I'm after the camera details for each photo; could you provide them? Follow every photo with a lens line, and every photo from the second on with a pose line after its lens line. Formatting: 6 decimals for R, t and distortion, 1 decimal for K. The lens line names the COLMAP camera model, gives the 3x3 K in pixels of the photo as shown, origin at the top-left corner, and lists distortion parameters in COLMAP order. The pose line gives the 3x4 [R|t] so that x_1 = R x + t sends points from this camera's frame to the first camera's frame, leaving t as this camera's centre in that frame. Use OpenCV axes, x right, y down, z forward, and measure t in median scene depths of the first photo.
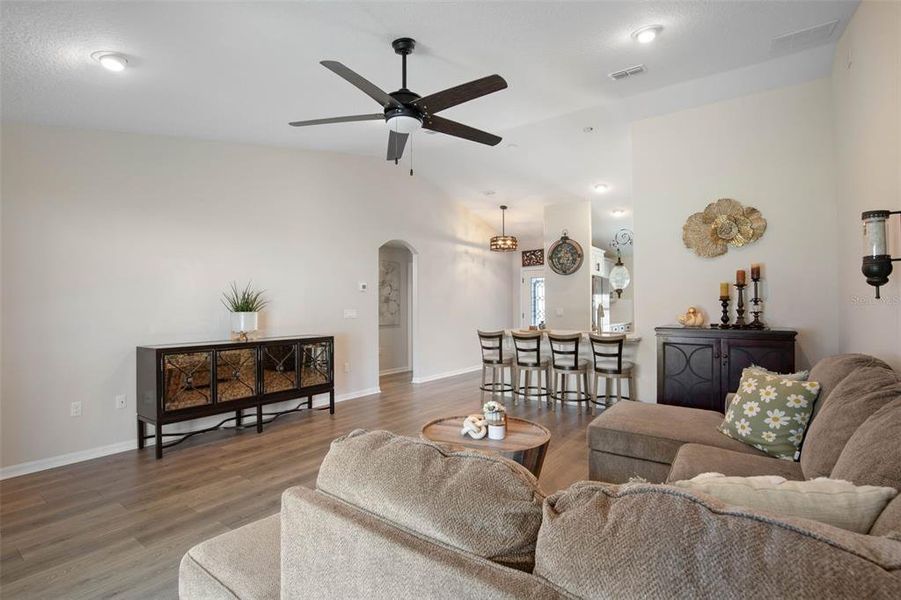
lens RADIAL K [[422.2, 0, 445.2], [0, 422.2, 309.4], [0, 0, 1]] dist [0.000184, -0.000174]
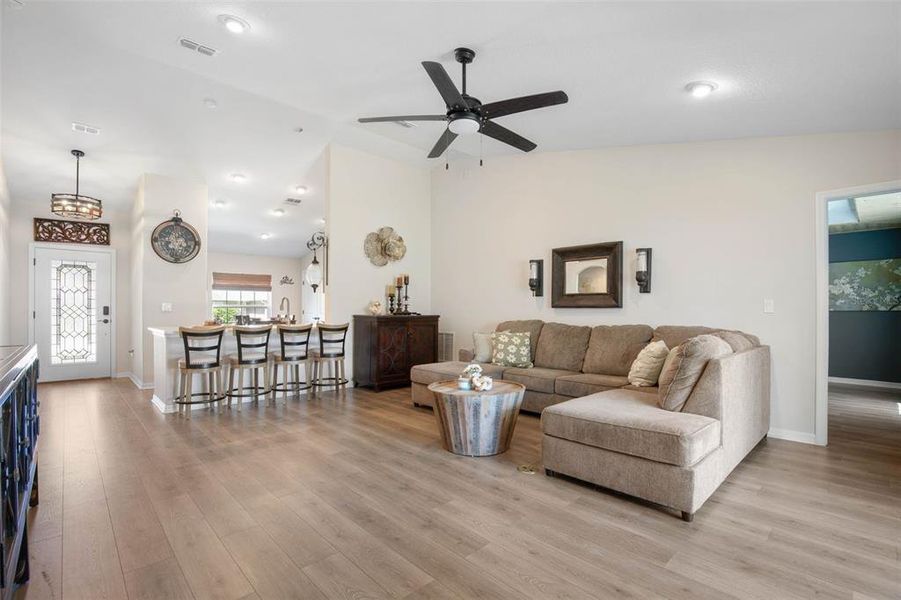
lens RADIAL K [[422.2, 0, 450.3], [0, 422.2, 311.1], [0, 0, 1]] dist [0.000184, -0.000174]
pose [[0.237141, -0.001164, 0.971475, -0.620209], [0.003593, 0.999993, 0.000322, 0.024698], [-0.971469, 0.003414, 0.237143, 0.409522]]
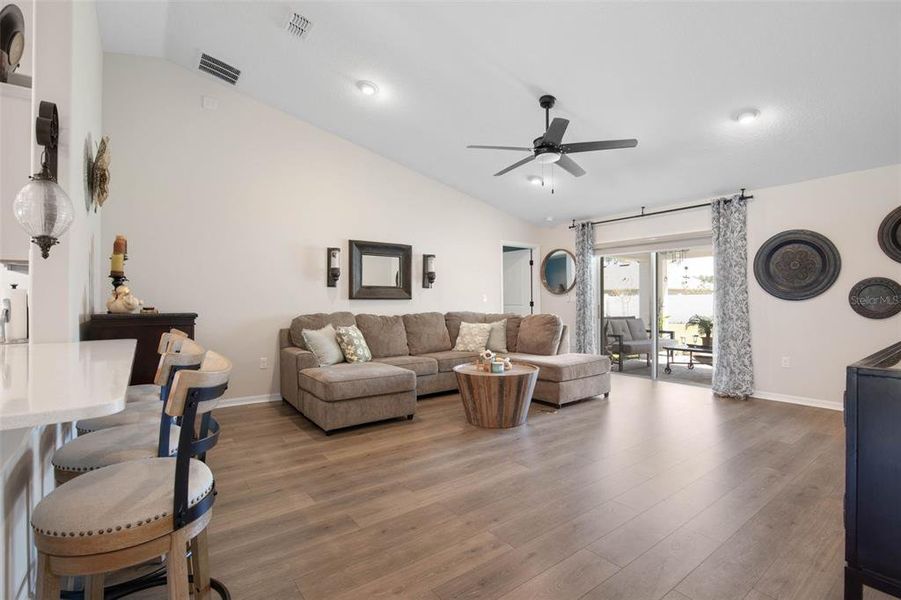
lens RADIAL K [[422.2, 0, 456.1], [0, 422.2, 299.6], [0, 0, 1]] dist [0.000184, -0.000174]
pose [[-0.944969, 0.002765, 0.327147, -0.118452], [0.004383, 0.999982, 0.004207, 0.015166], [-0.327129, 0.005409, -0.944964, 1.325526]]
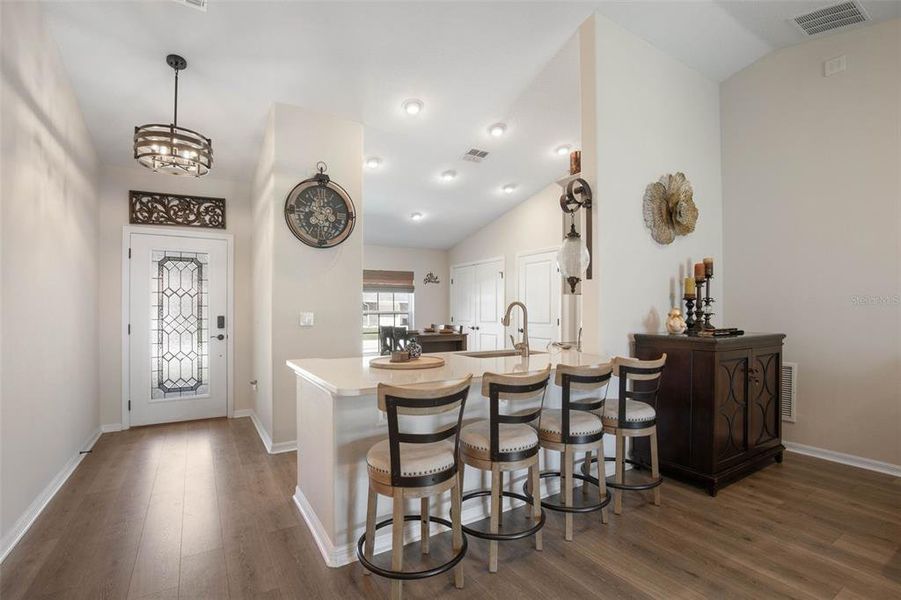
lens RADIAL K [[422.2, 0, 467.2], [0, 422.2, 309.0], [0, 0, 1]] dist [0.000184, -0.000174]
pose [[0.392964, 0.004529, 0.919543, -0.197559], [0.006196, 0.999952, -0.007572, -0.000344], [-0.919533, 0.008673, 0.392917, 0.952271]]
